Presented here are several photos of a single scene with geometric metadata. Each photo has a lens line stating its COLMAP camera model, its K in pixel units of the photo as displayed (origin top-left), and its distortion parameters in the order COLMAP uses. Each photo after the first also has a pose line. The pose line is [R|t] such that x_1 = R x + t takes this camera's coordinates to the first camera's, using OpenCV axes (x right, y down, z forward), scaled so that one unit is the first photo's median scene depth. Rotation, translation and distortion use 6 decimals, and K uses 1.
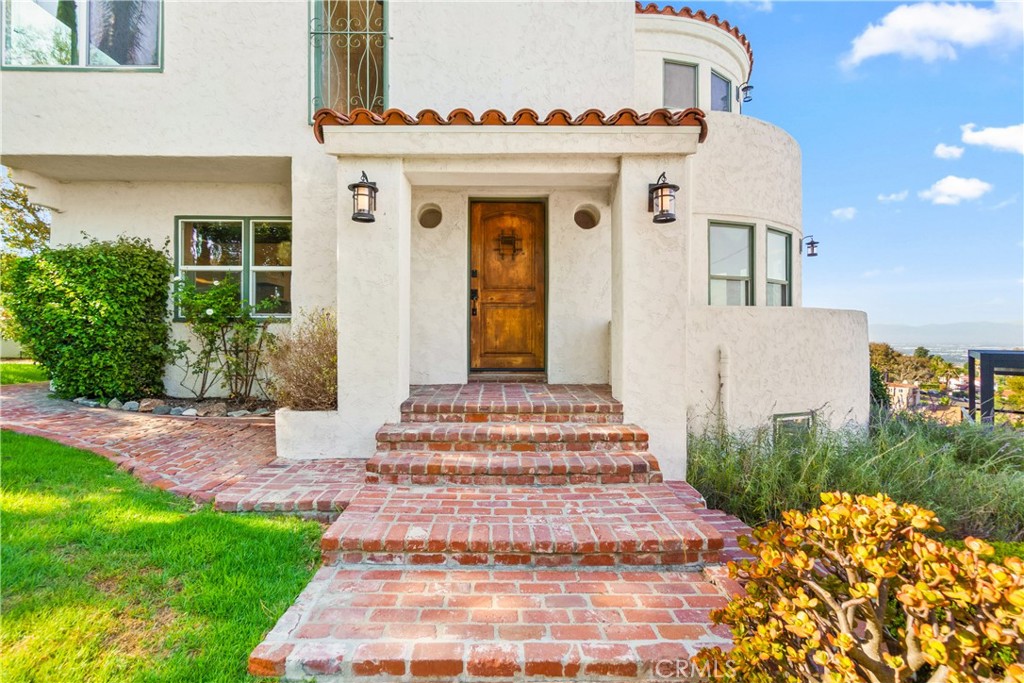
lens RADIAL K [[440.1, 0, 509.5], [0, 440.1, 326.8], [0, 0, 1]] dist [-0.000822, -0.000147]
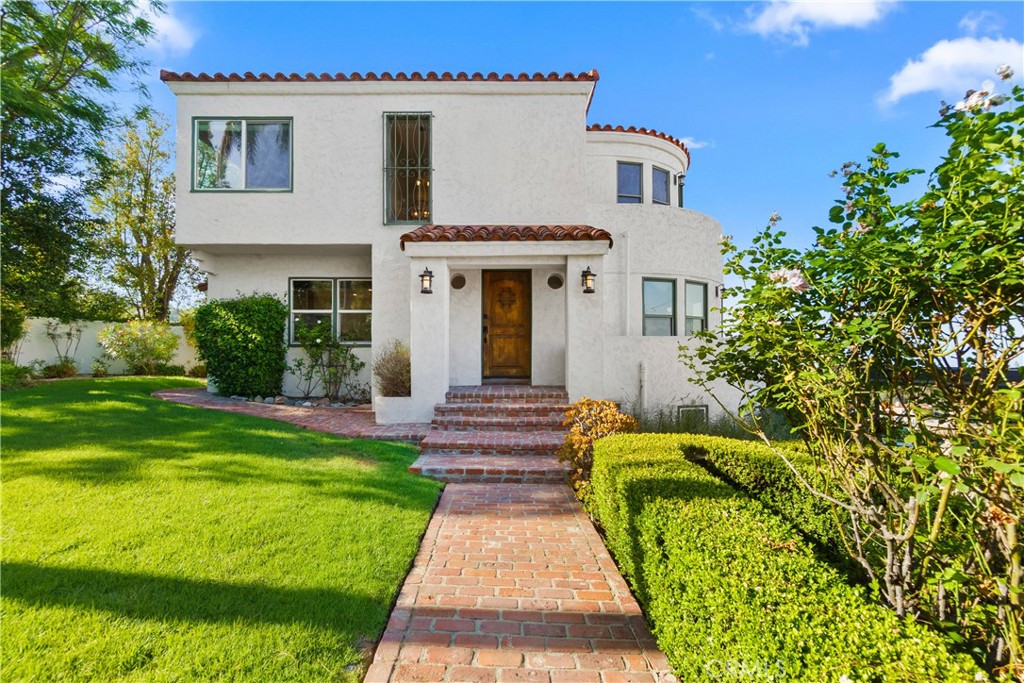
lens RADIAL K [[448.2, 0, 511.0], [0, 448.2, 342.4], [0, 0, 1]] dist [-0.004190, -0.000599]
pose [[0.999865, -0.002653, -0.016205, 0.039599], [0.002480, 0.999940, -0.010668, -0.009628], [0.016232, 0.010626, 0.999812, -0.636675]]
